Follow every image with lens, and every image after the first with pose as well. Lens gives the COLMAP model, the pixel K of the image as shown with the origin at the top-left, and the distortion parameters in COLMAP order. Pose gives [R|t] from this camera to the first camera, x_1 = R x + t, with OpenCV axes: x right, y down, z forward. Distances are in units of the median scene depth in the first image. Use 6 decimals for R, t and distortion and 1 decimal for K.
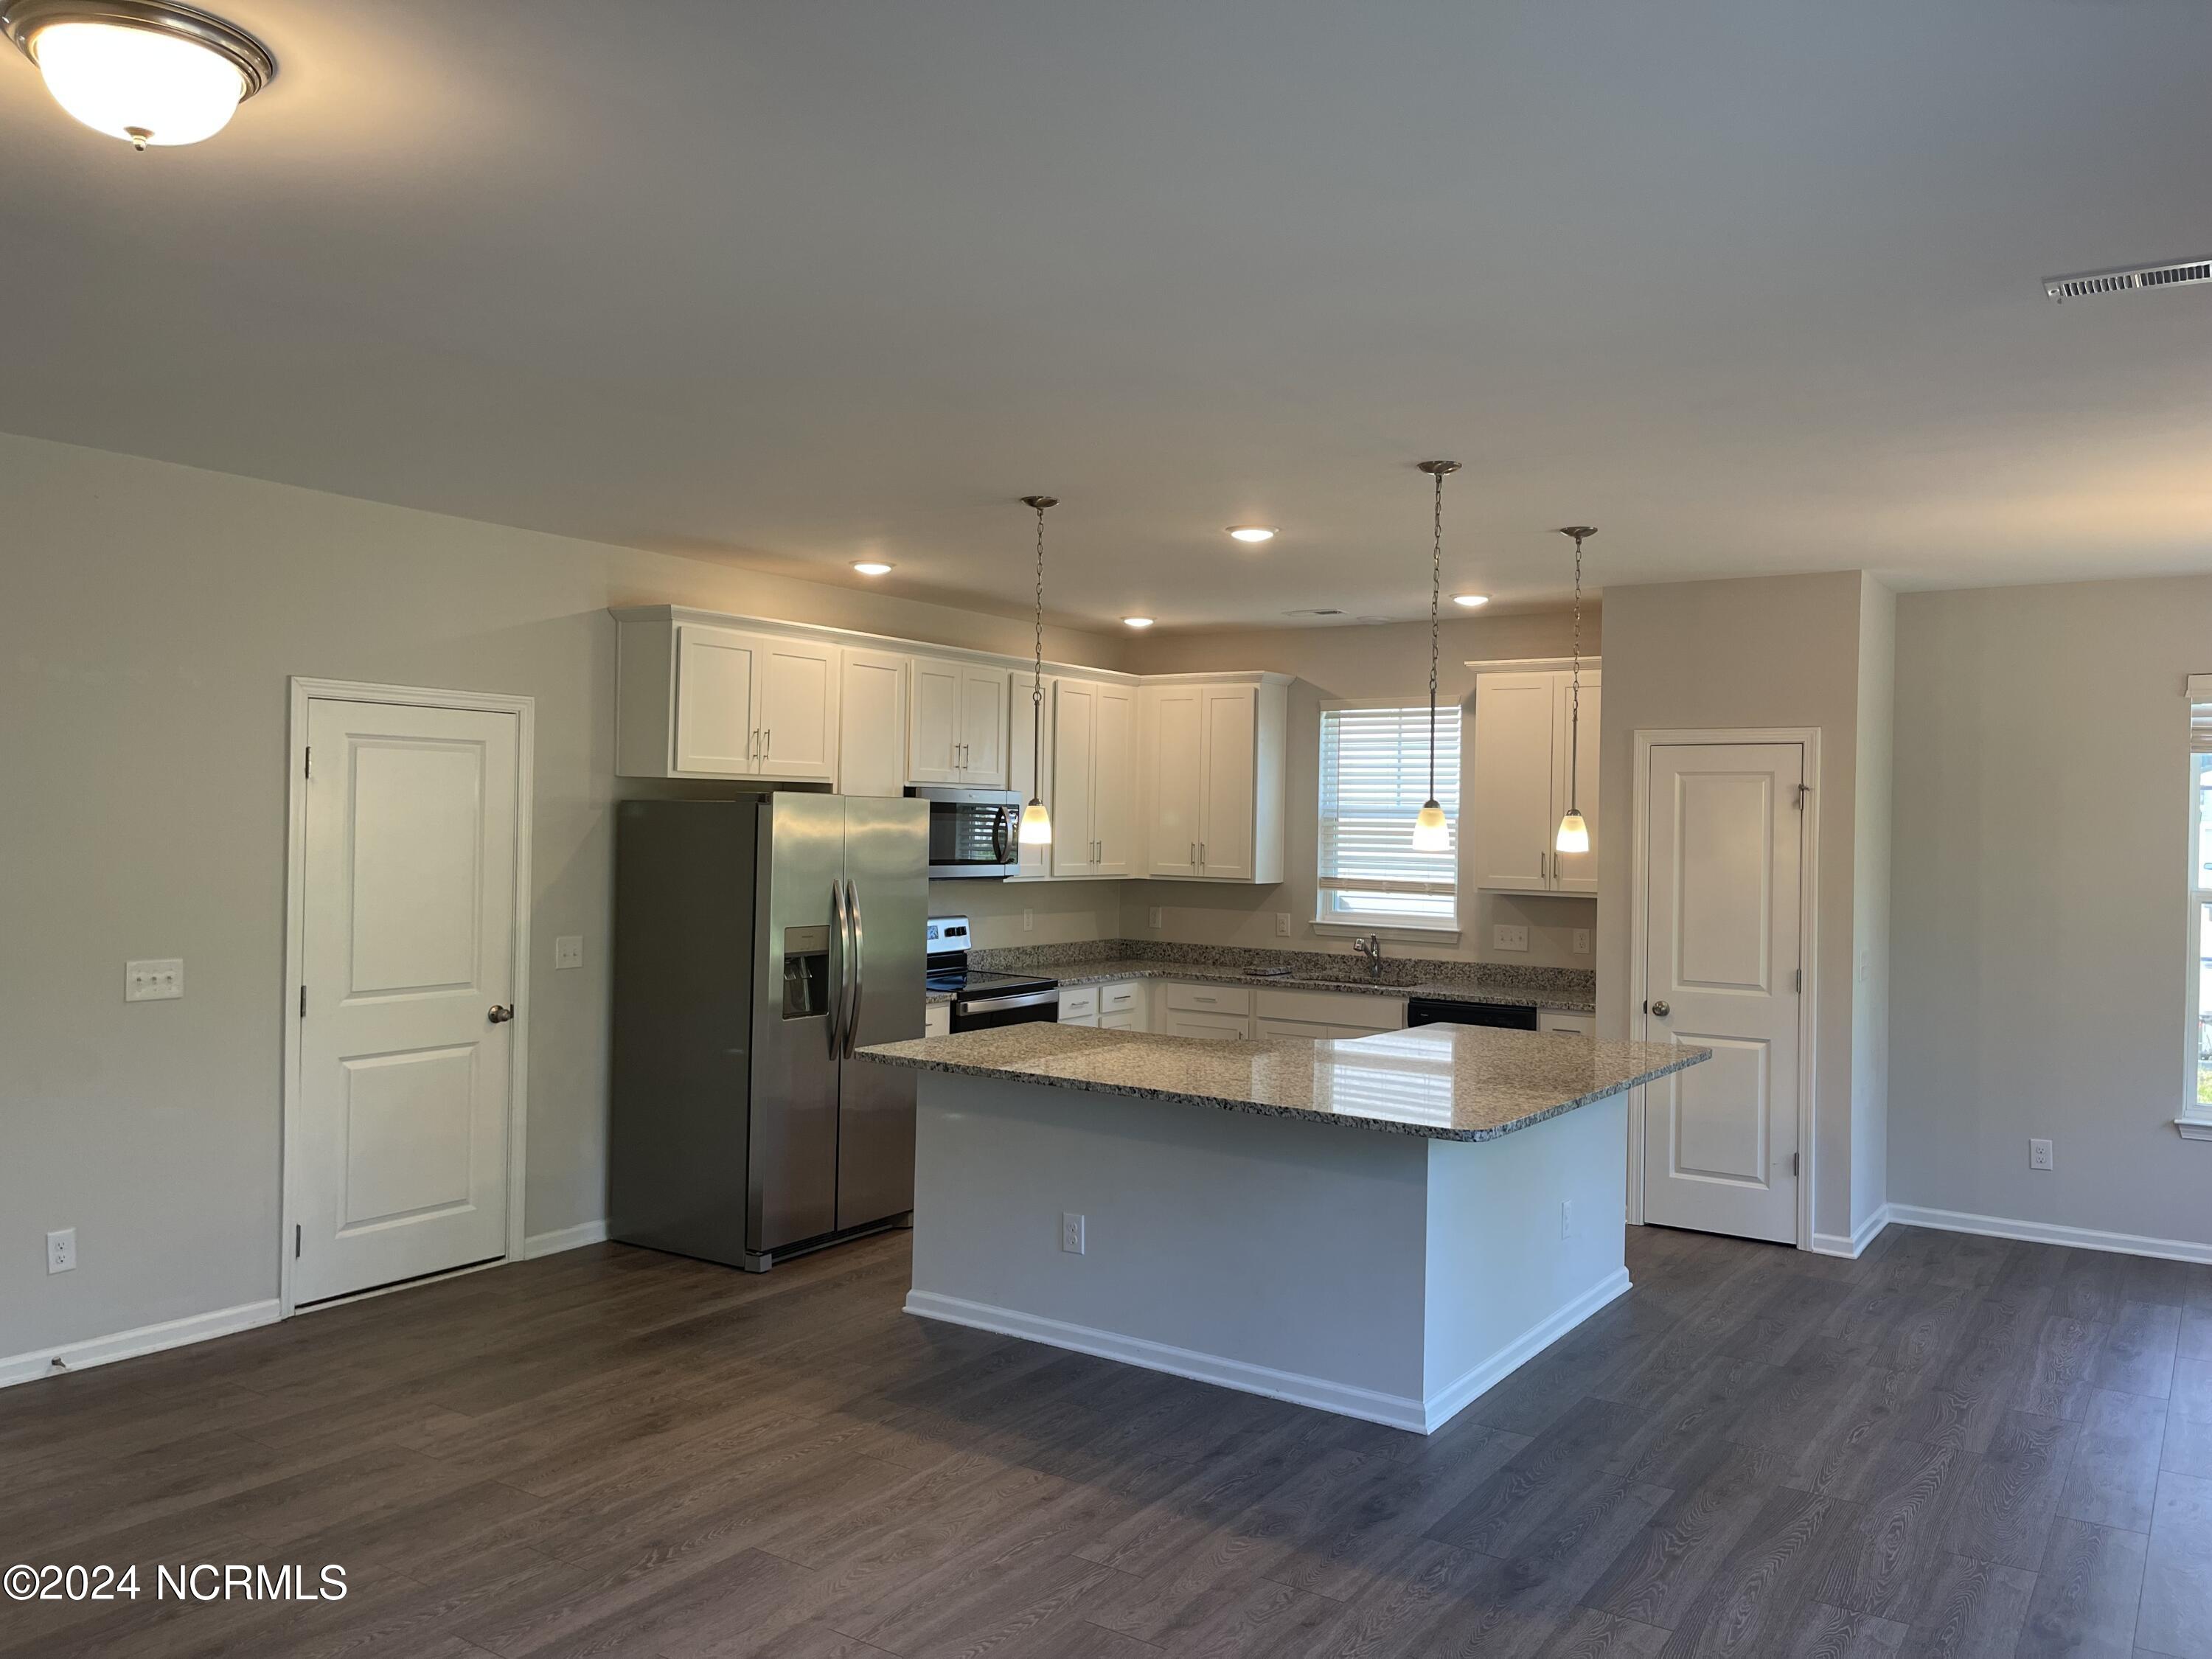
lens RADIAL K [[1674.9, 0, 1085.4], [0, 1674.9, 813.3], [0, 0, 1]] dist [0.039409, -0.037259]
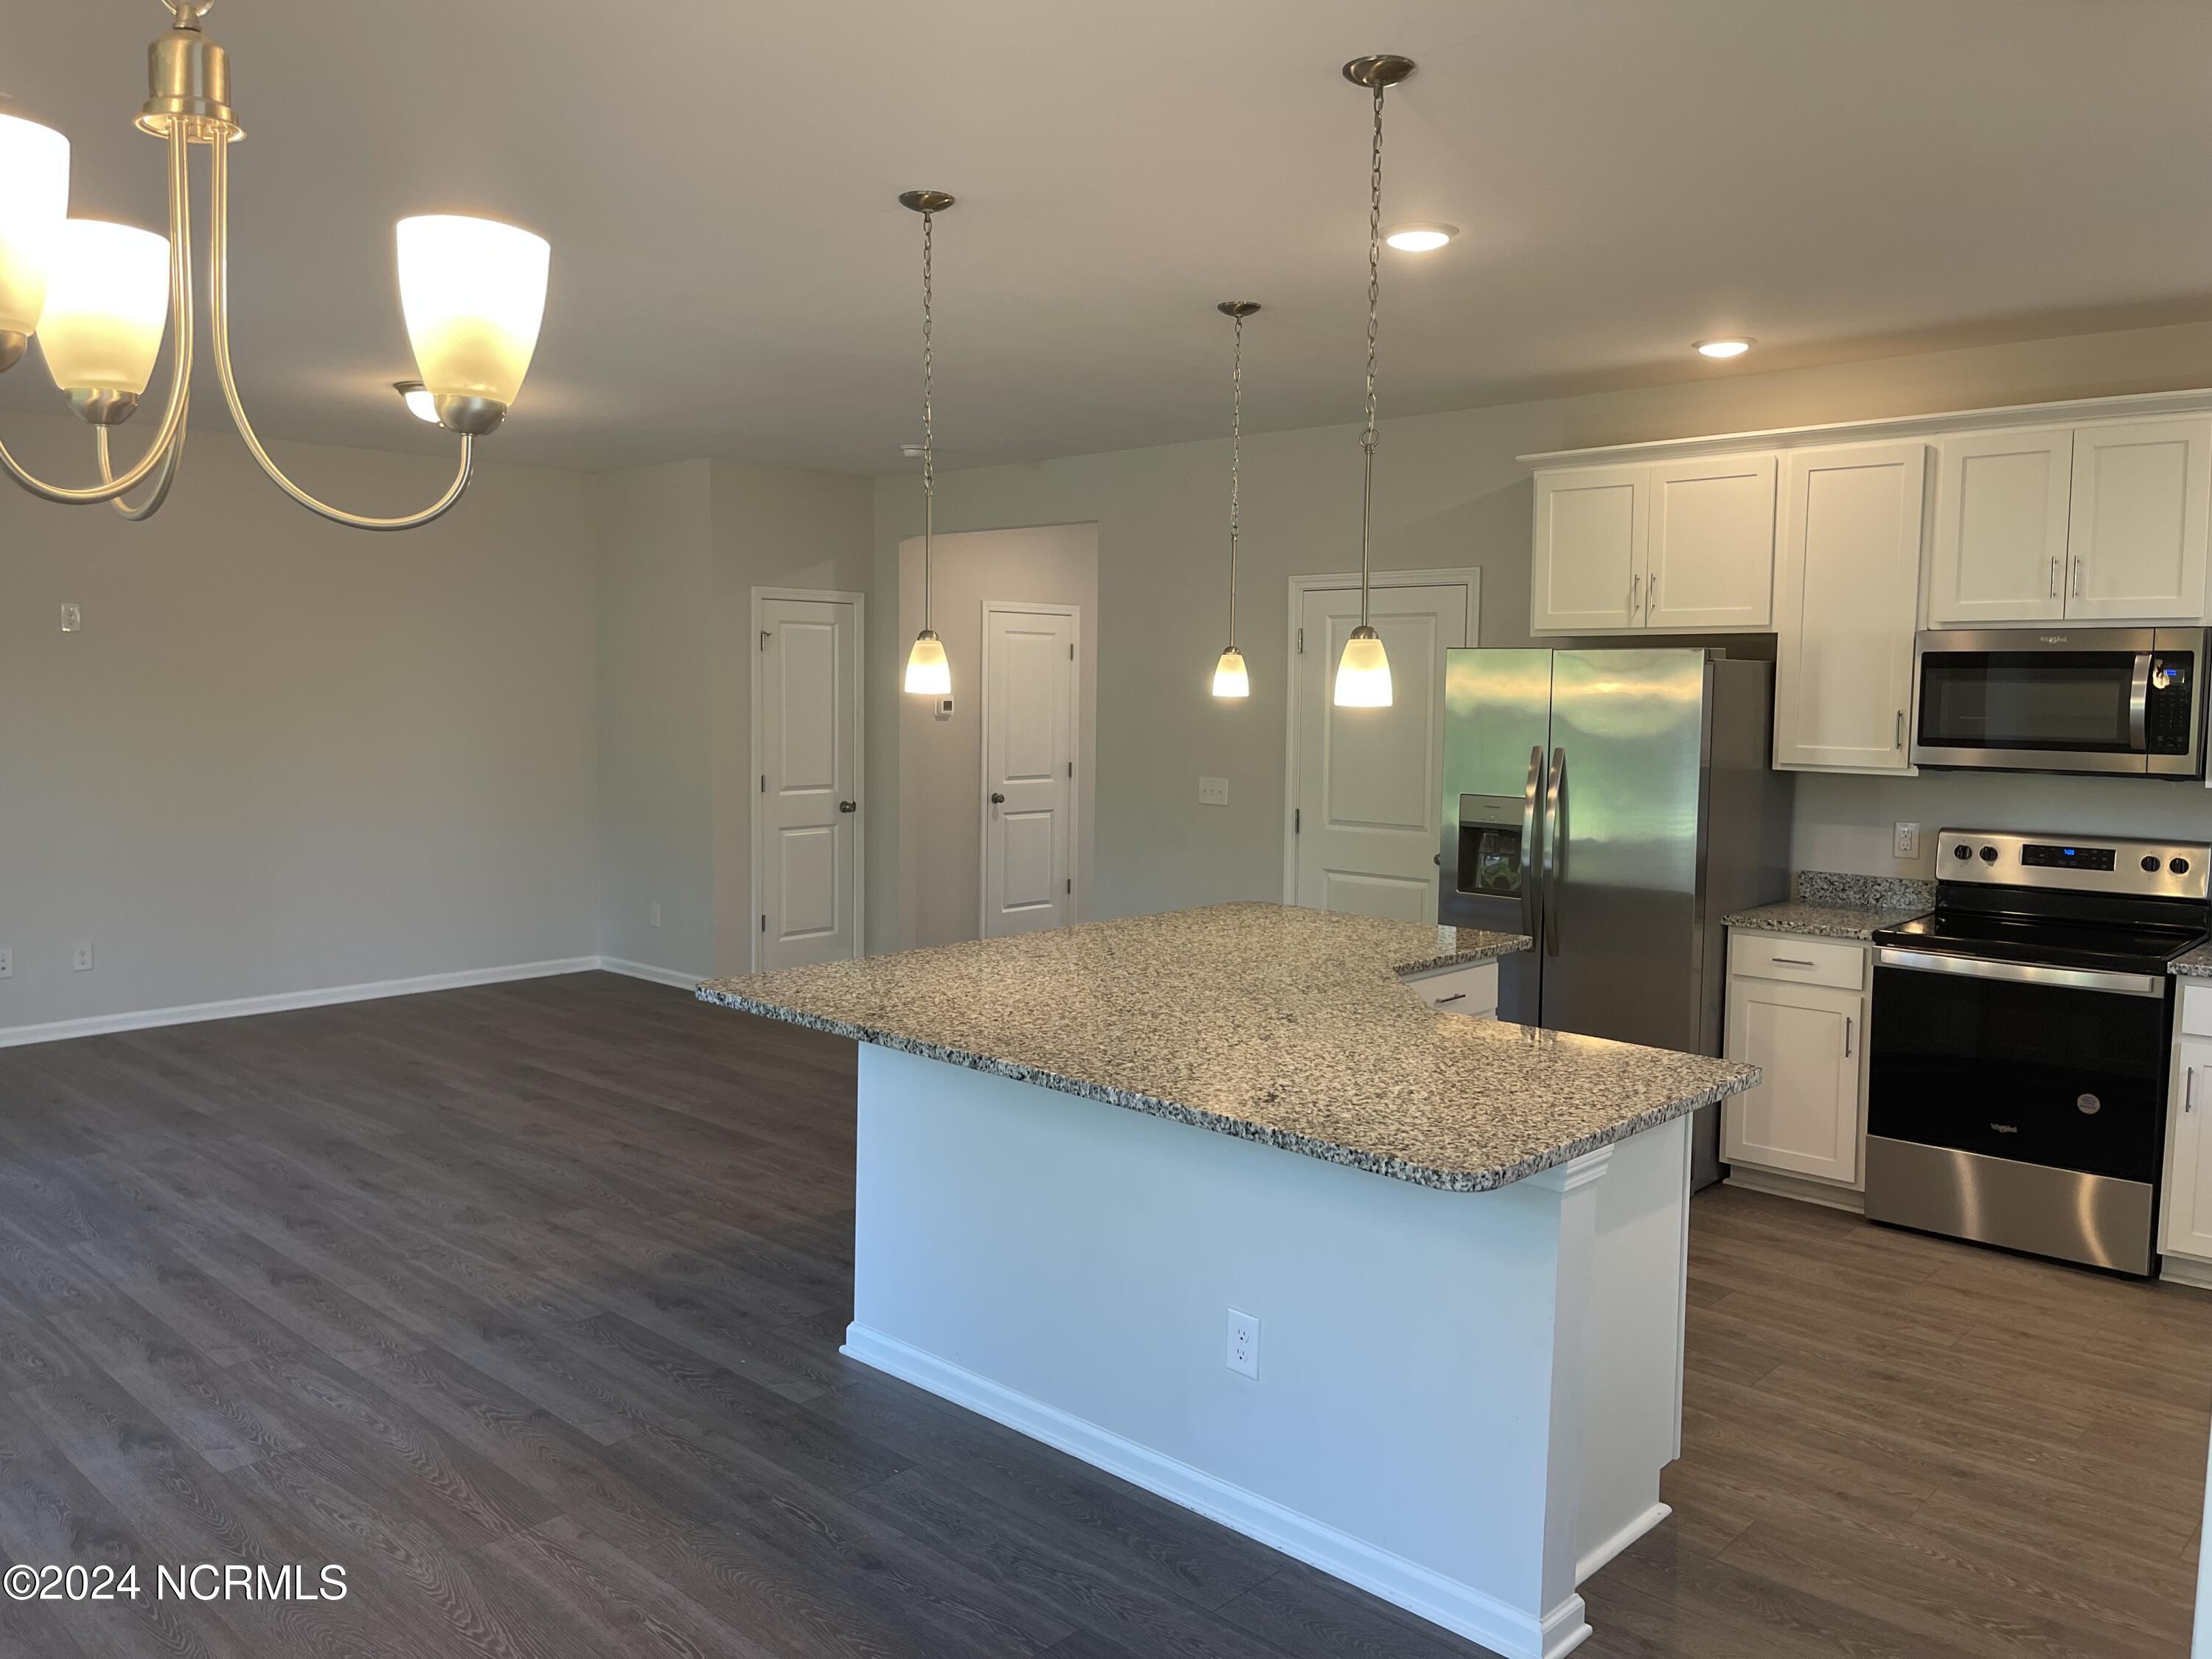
lens RADIAL K [[1674.9, 0, 1110.9], [0, 1674.9, 824.9], [0, 0, 1]] dist [0.039409, -0.037259]
pose [[-0.148113, 0.066437, -0.986736, 0.854008], [-0.010326, 0.997583, 0.068717, 0.025397], [0.988917, 0.020367, -0.147069, 1.042680]]
